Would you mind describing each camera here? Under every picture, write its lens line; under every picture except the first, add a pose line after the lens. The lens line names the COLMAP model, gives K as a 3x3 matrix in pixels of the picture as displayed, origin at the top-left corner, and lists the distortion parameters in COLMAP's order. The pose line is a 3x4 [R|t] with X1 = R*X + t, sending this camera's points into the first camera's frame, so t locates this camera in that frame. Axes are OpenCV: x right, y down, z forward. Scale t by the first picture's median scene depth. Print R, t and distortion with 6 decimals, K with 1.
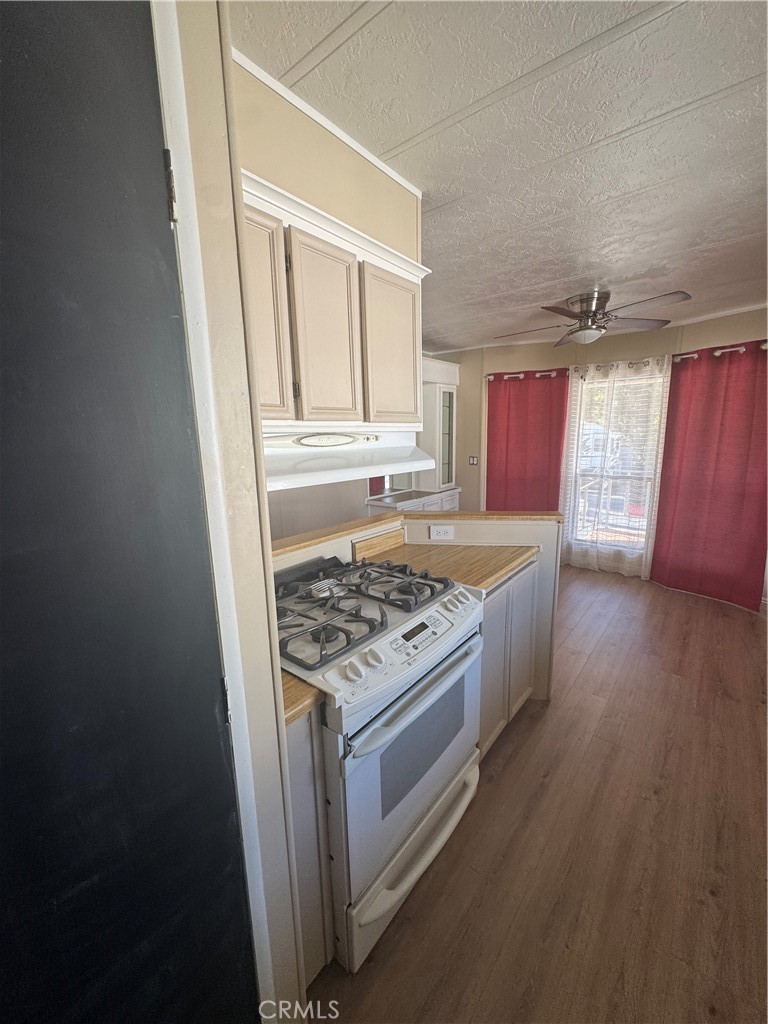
lens RADIAL K [[410.3, 0, 382.5], [0, 410.3, 509.6], [0, 0, 1]] dist [0.001173, 0.000376]
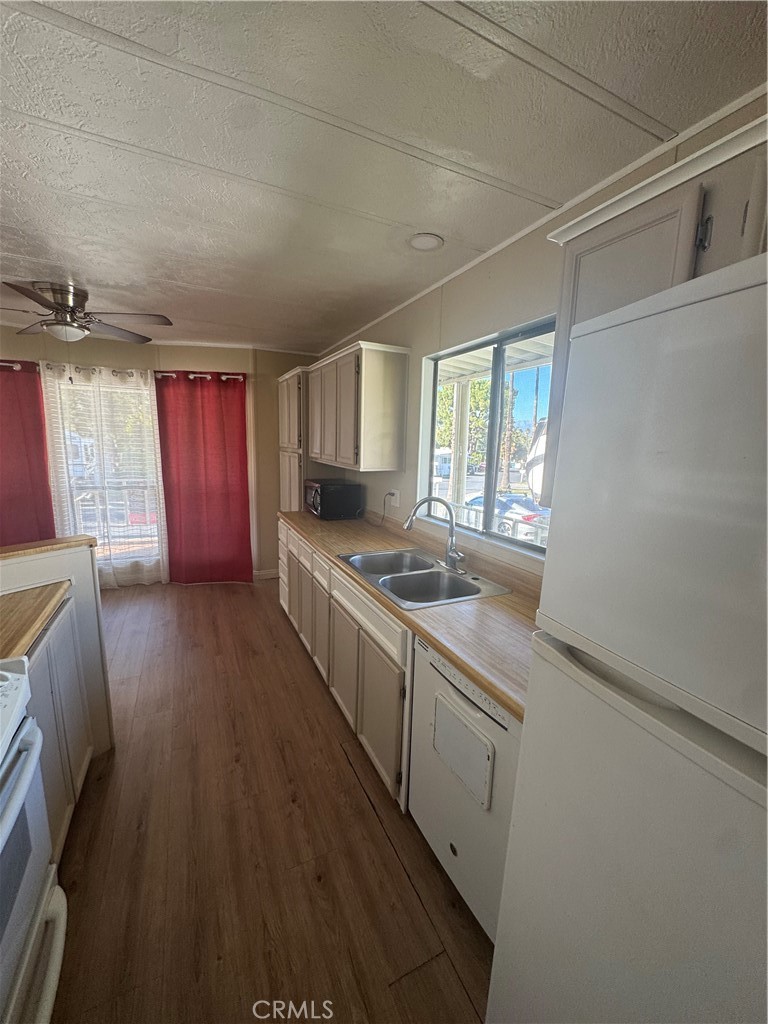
lens RADIAL K [[410.3, 0, 386.8], [0, 410.3, 510.0], [0, 0, 1]] dist [0.001173, 0.000376]
pose [[0.422760, -0.122874, 0.897873, -0.048821], [0.136179, 0.988129, 0.071106, -0.013244], [-0.895952, 0.092211, 0.434474, 0.030200]]
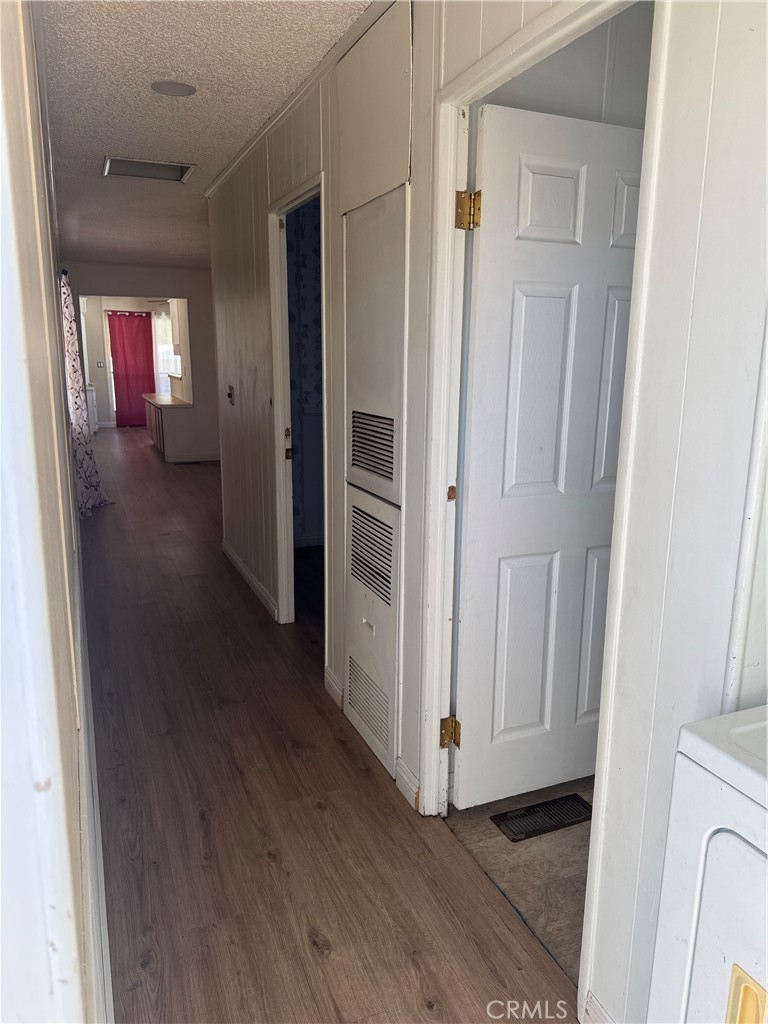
lens RADIAL K [[722.3, 0, 381.9], [0, 722.3, 515.3], [0, 0, 1]] dist [0.048376, -0.004574]
pose [[0.469547, -0.172194, 0.865953, -2.721397], [0.149430, 0.982147, 0.114273, 0.440057], [-0.870170, 0.075743, 0.486895, -1.891267]]
